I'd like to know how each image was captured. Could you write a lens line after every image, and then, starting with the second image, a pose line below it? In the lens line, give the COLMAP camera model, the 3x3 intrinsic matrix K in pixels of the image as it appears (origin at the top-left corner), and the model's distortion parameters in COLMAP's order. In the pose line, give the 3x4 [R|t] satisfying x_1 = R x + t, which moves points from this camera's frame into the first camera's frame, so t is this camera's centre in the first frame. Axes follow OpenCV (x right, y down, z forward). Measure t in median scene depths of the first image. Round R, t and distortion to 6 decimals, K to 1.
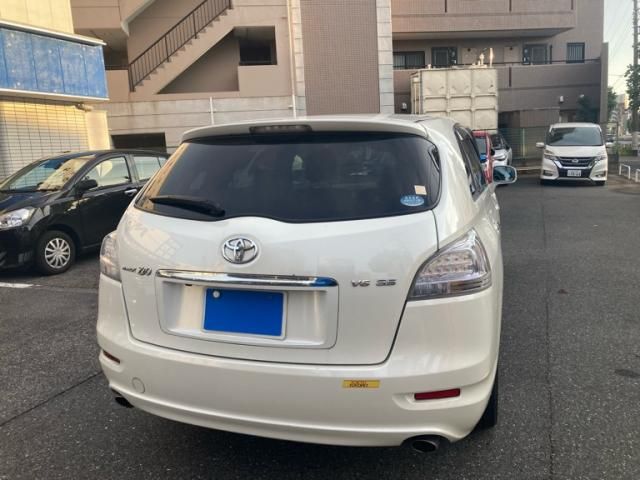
lens RADIAL K [[527.0, 0, 320.0], [0, 527.0, 240.0], [0, 0, 1]] dist [0.007420, -0.003314]
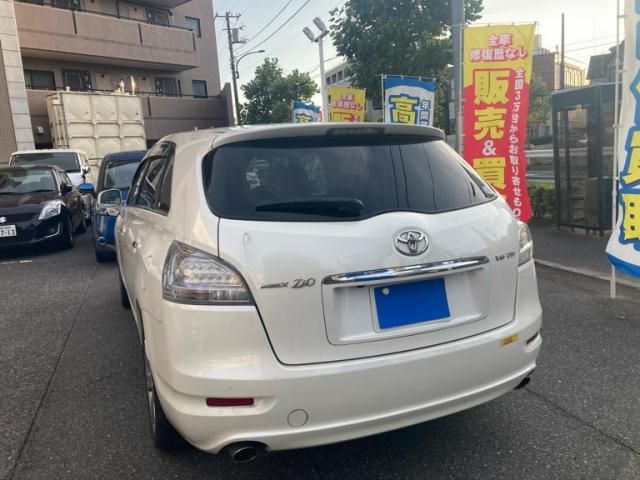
lens RADIAL K [[527.0, 0, 320.0], [0, 527.0, 240.0], [0, 0, 1]] dist [0.007420, -0.003314]
pose [[0.750705, -0.096790, 0.653509, -0.094850], [0.133084, 0.991086, -0.006091, -0.000339], [-0.647094, 0.091544, 0.756894, 0.032829]]
